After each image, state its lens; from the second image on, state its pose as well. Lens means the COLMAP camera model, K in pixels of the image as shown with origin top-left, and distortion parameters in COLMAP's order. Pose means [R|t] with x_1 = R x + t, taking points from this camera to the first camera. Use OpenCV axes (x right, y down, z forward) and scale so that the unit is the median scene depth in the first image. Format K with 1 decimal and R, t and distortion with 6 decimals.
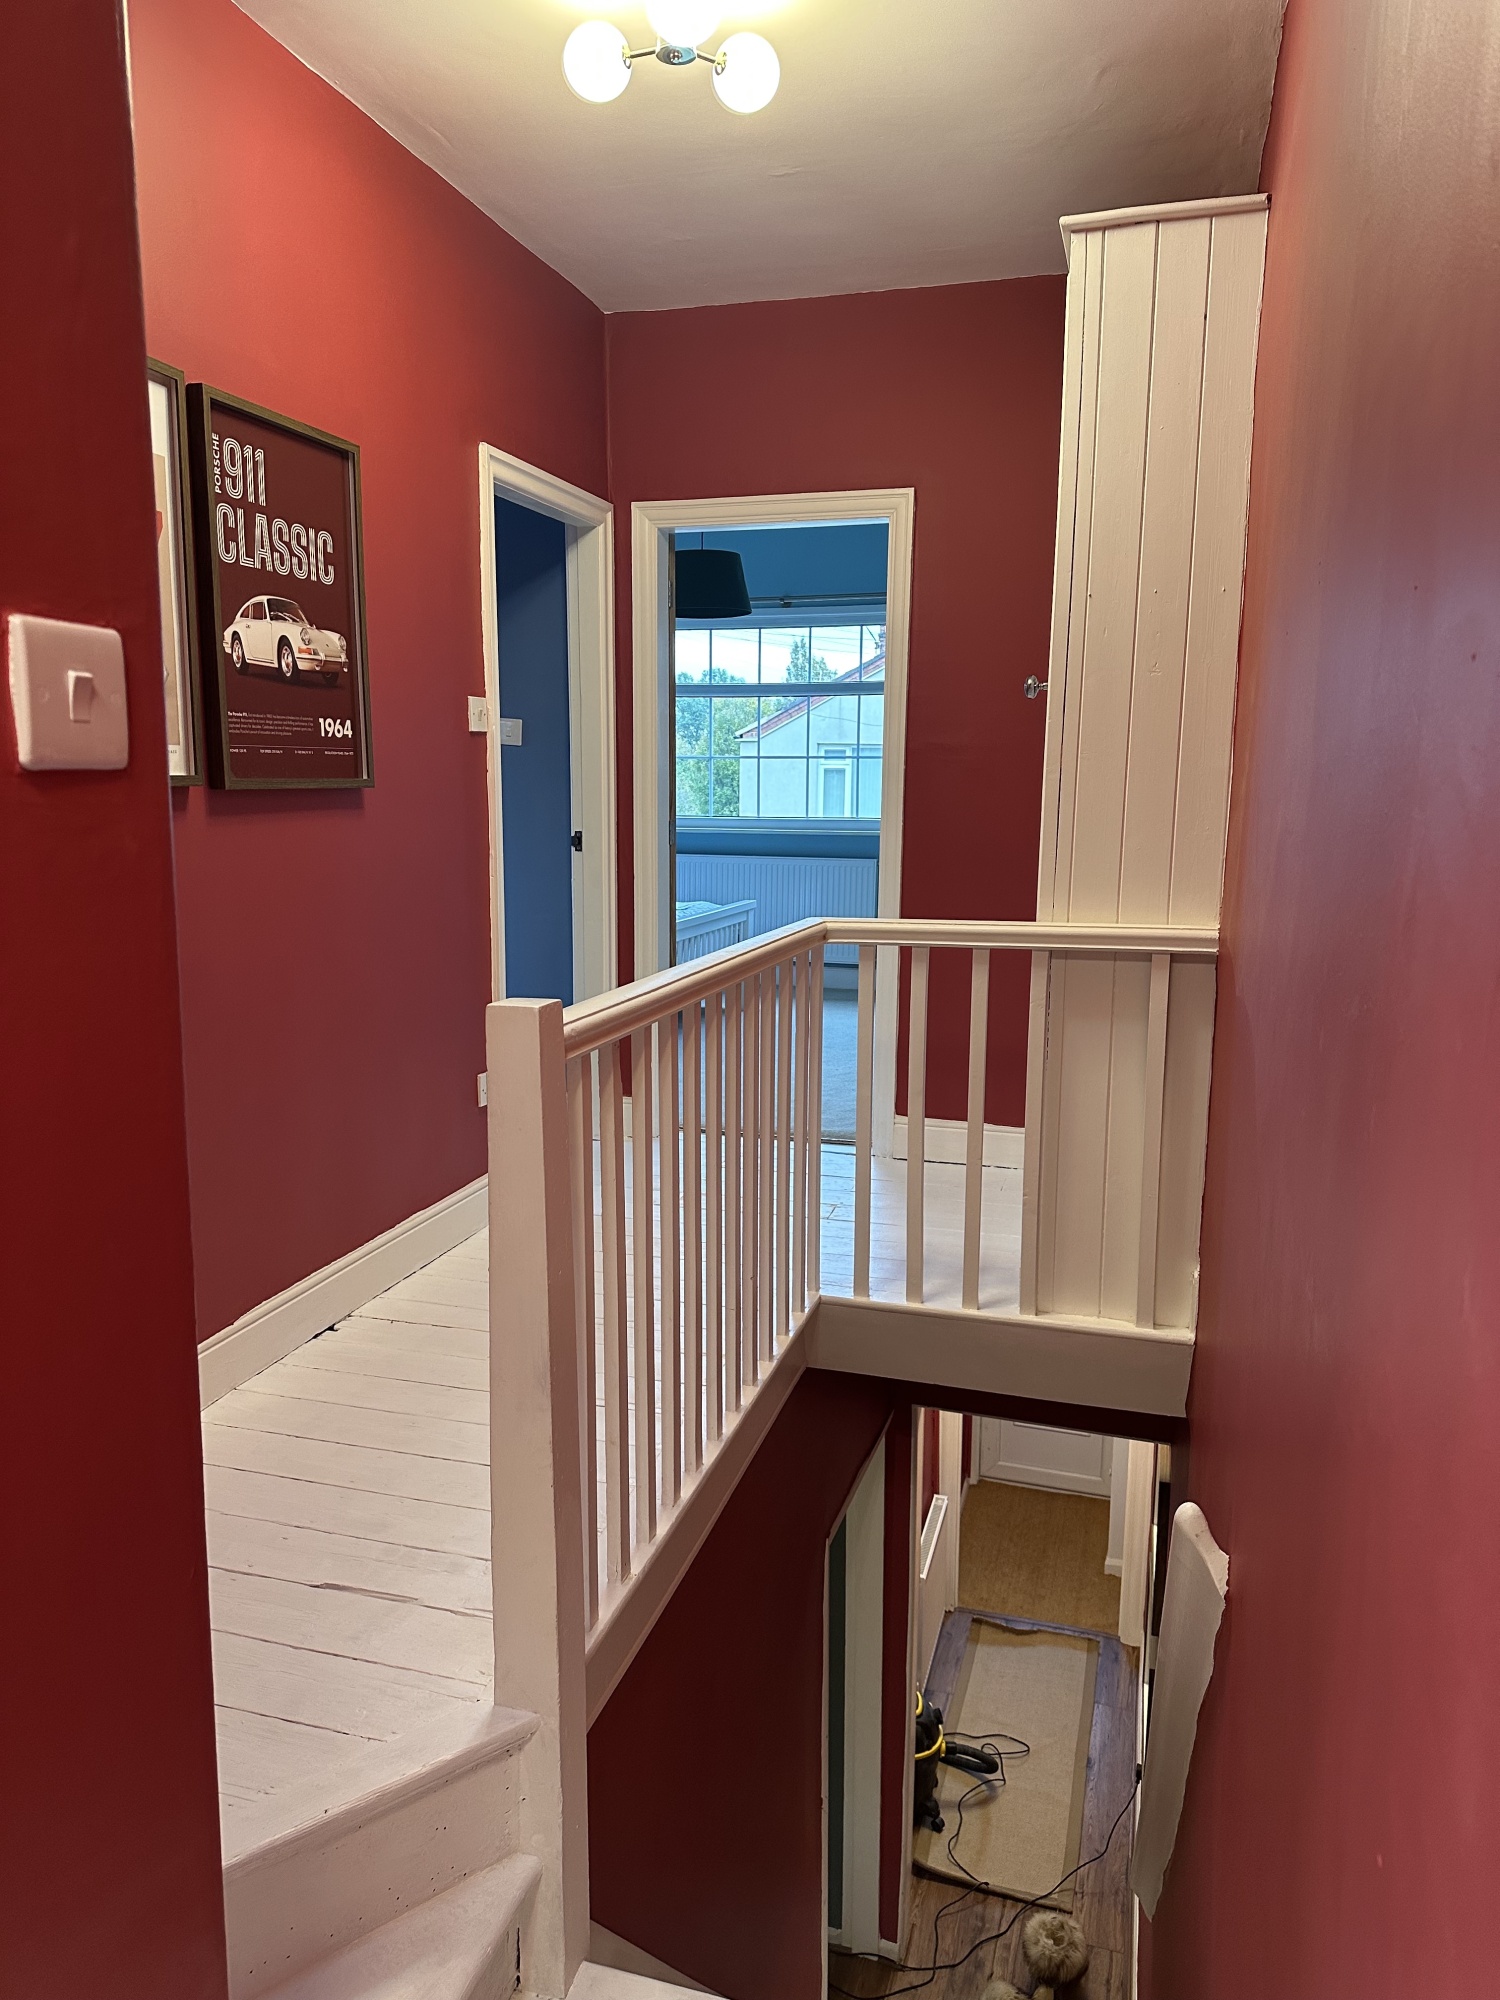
lens RADIAL K [[1397.3, 0, 763.7], [0, 1397.3, 1013.5], [0, 0, 1]] dist [0.073433, -0.132143]
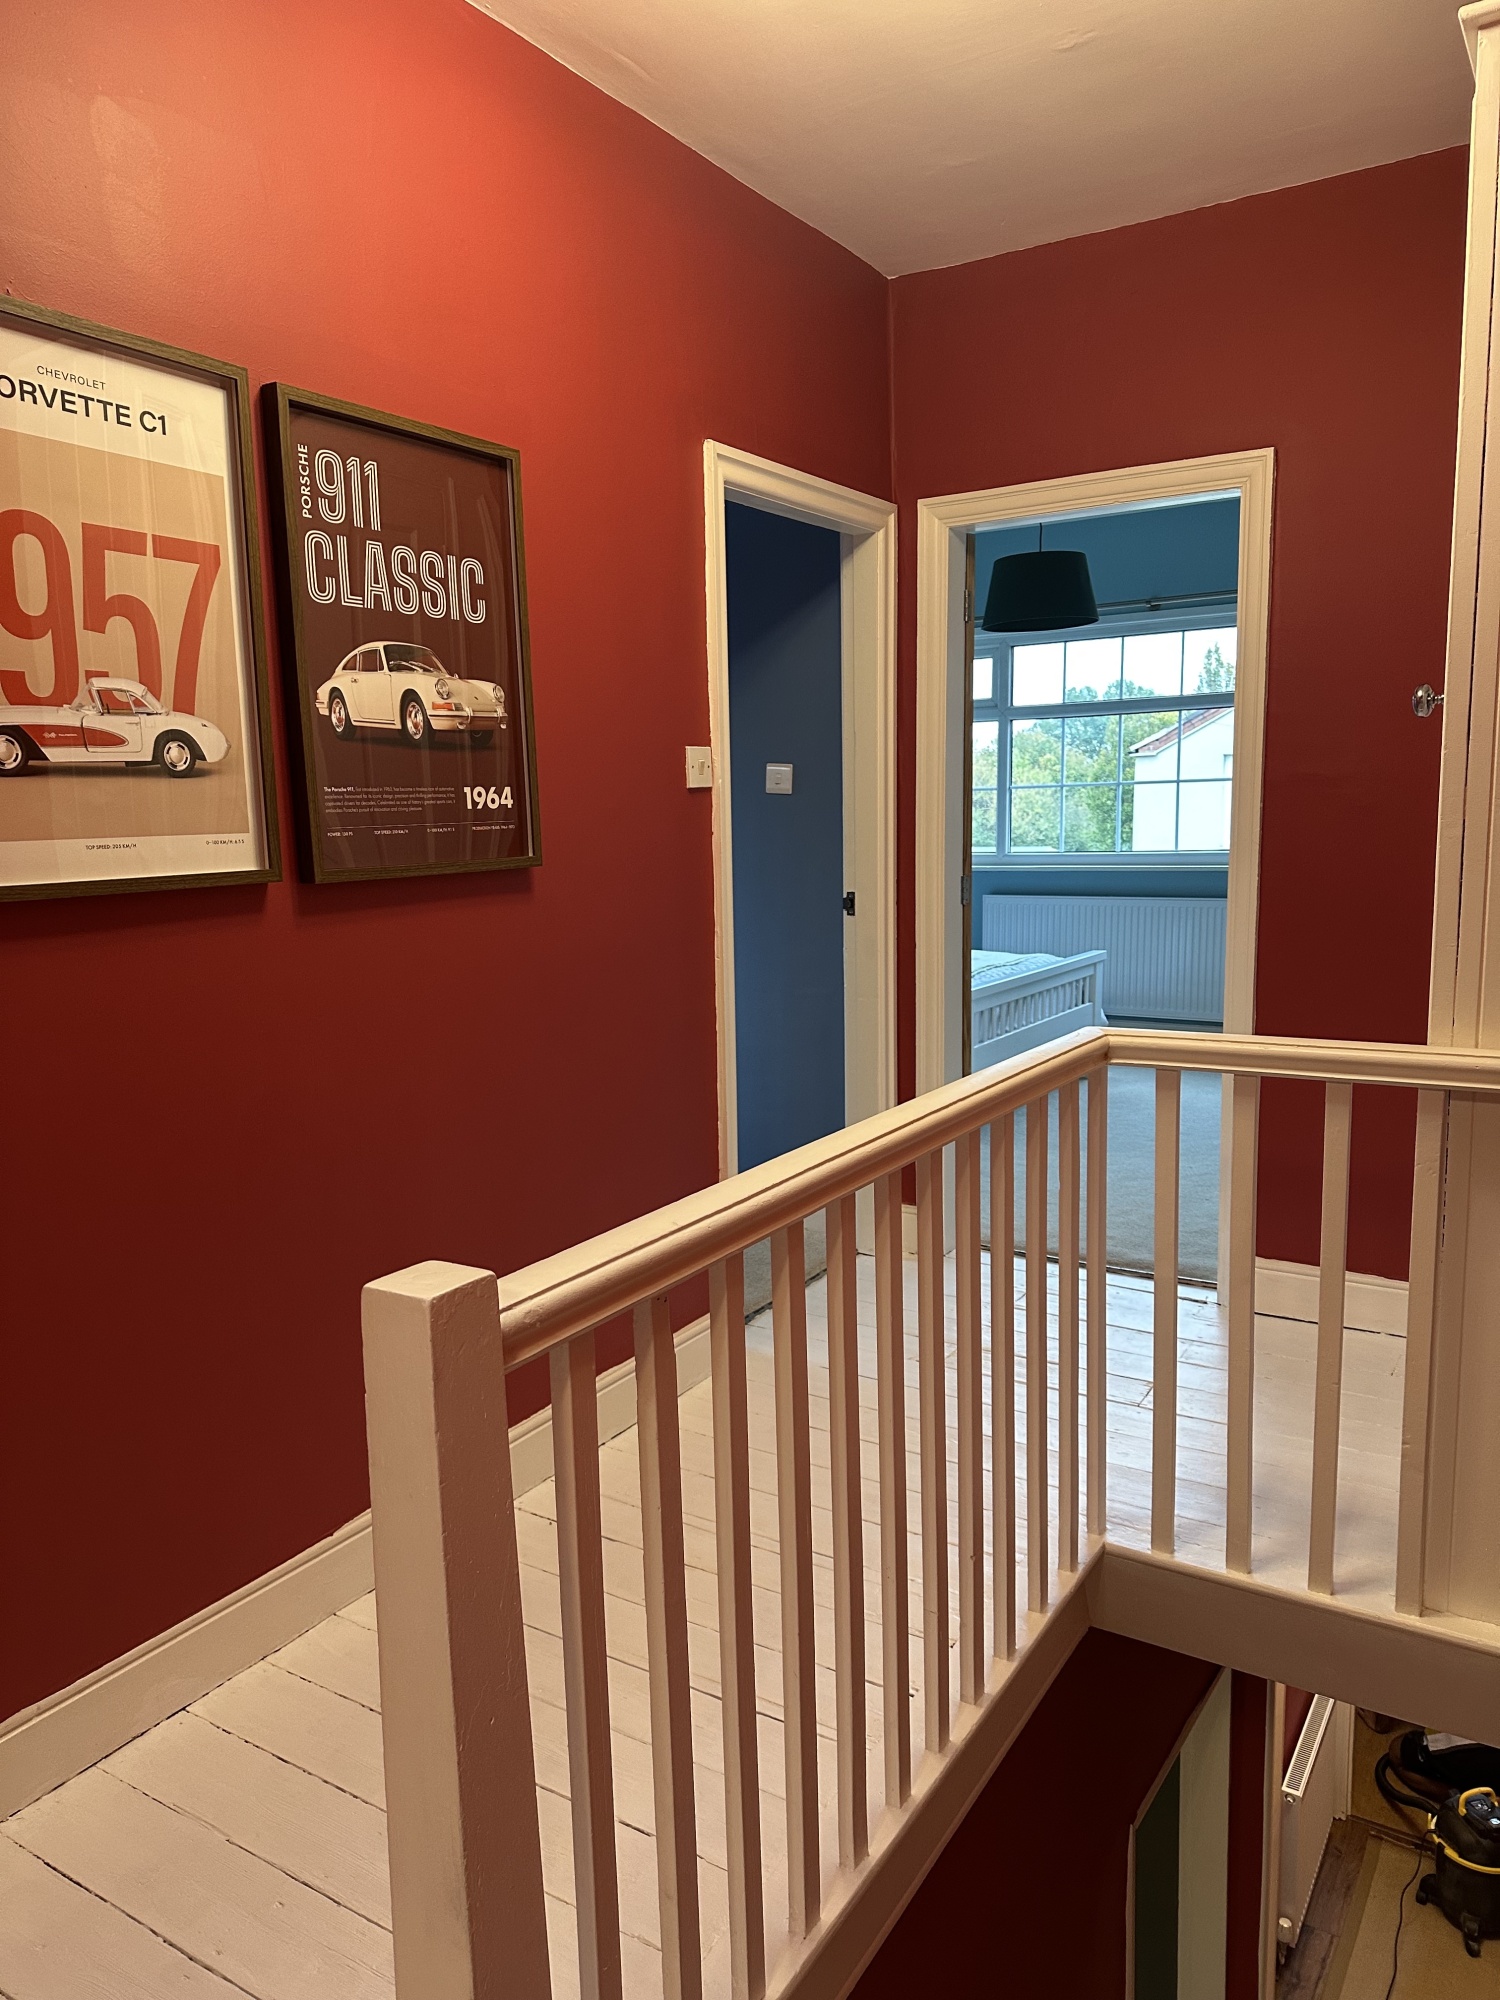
lens RADIAL K [[1397.3, 0, 763.7], [0, 1397.3, 1013.5], [0, 0, 1]] dist [0.073433, -0.132143]
pose [[0.961088, 0.011519, -0.276003, 0.074709], [-0.015476, 0.999806, -0.012163, -0.067570], [0.275809, 0.015962, 0.961080, 0.254079]]
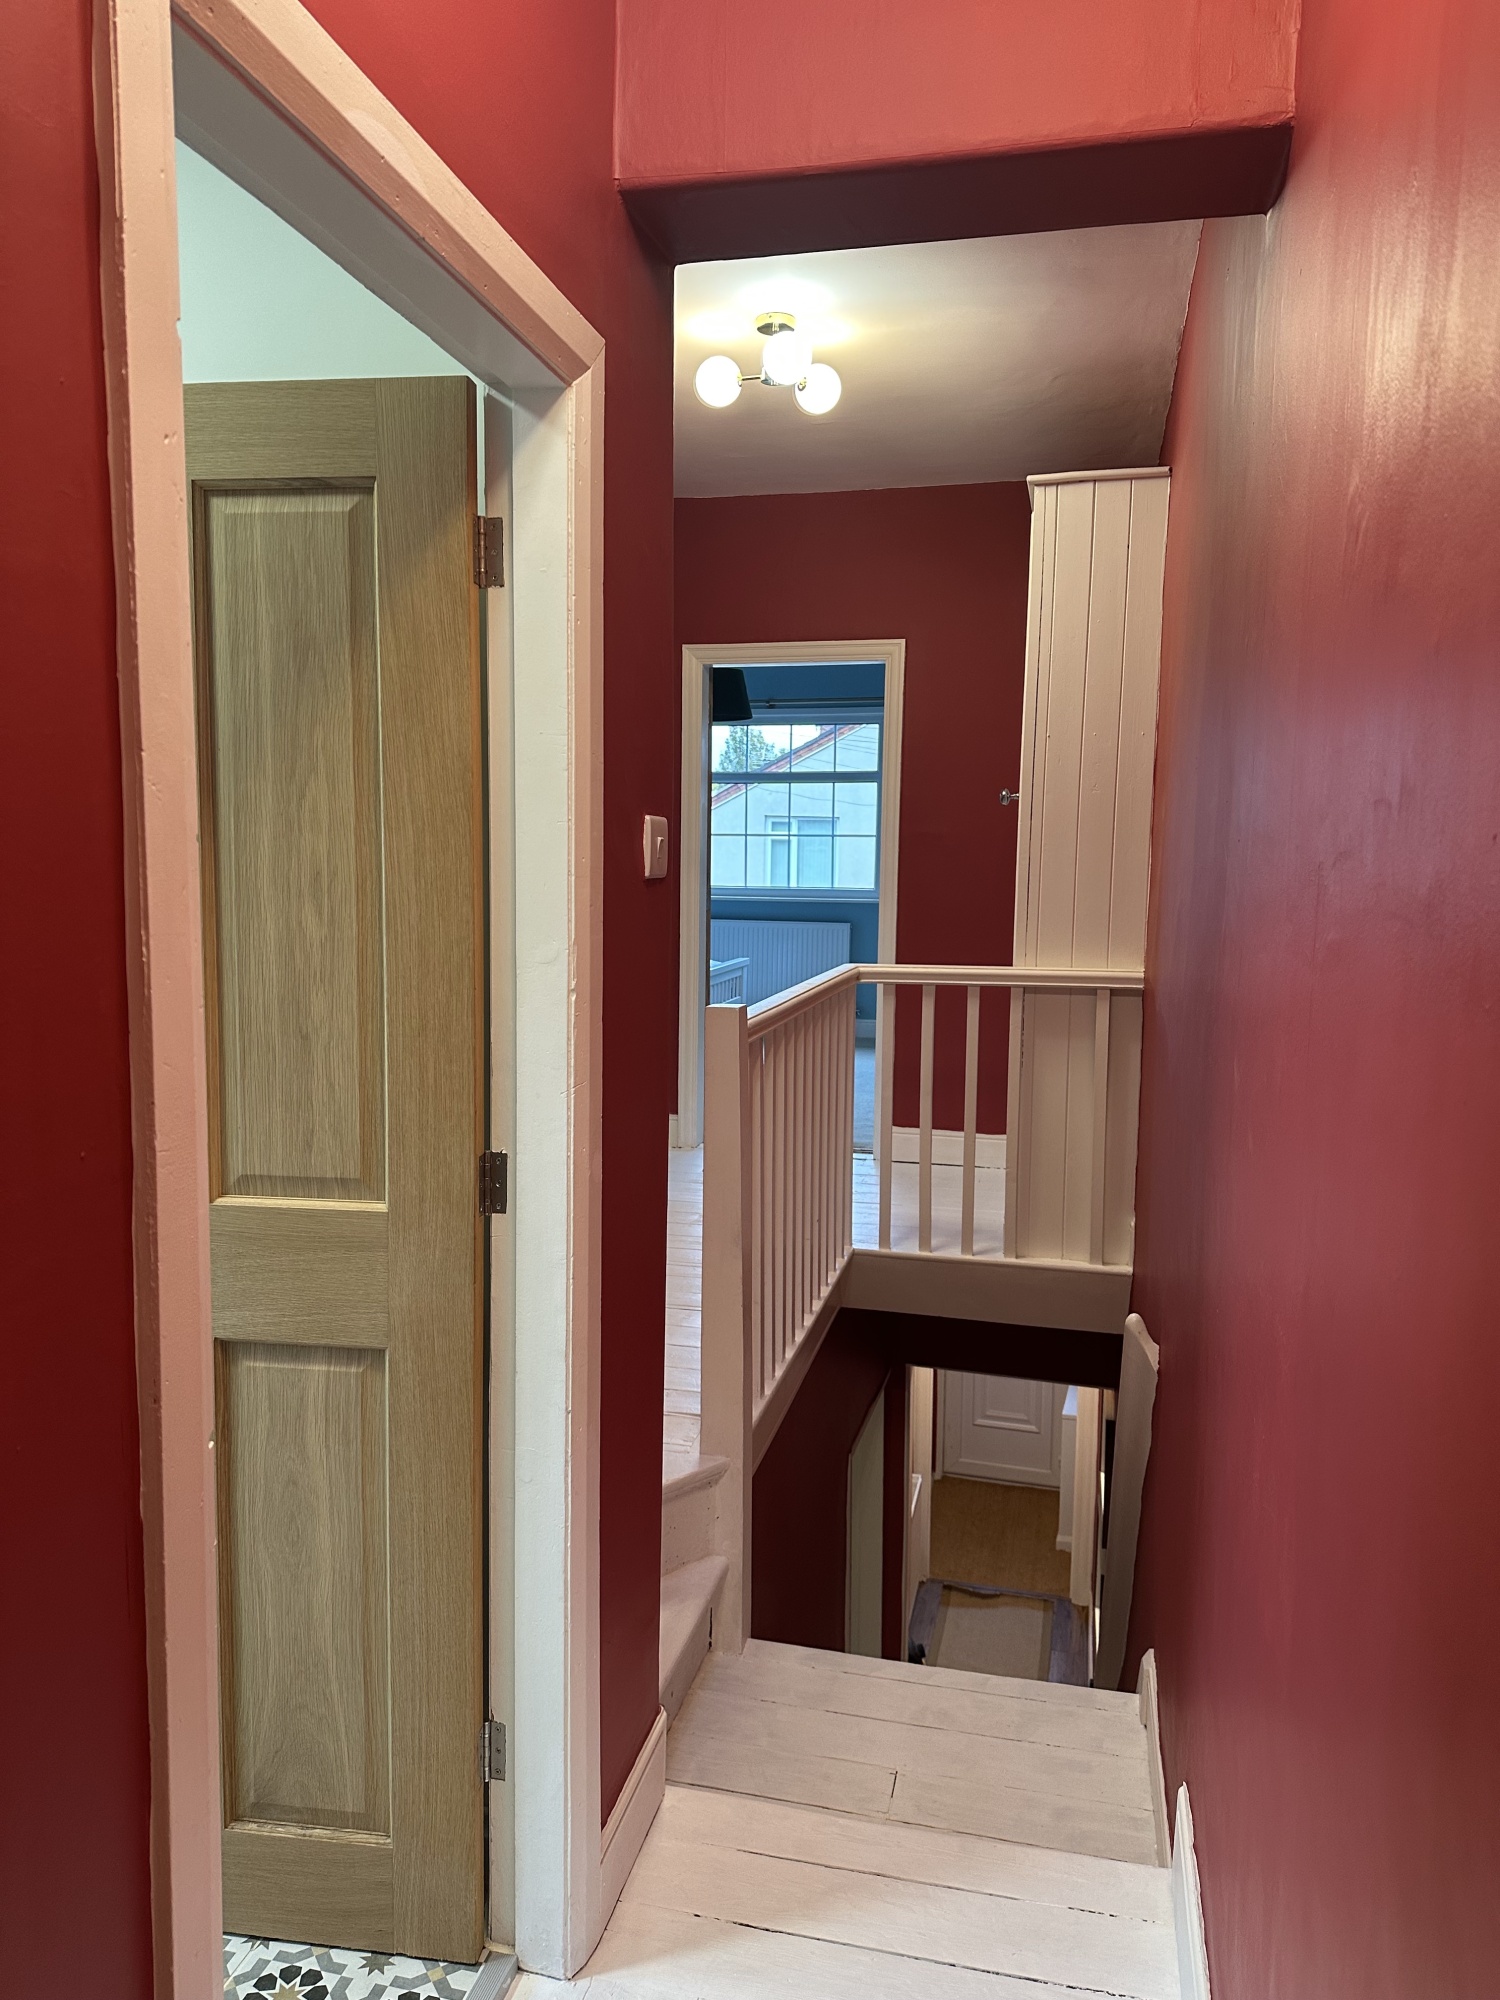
lens RADIAL K [[1397.3, 0, 763.7], [0, 1397.3, 1013.5], [0, 0, 1]] dist [0.073433, -0.132143]
pose [[0.998826, -0.004093, 0.048269, -0.115551], [0.006377, 0.998862, -0.047268, 0.043666], [-0.048021, 0.047521, 0.997715, -0.352742]]
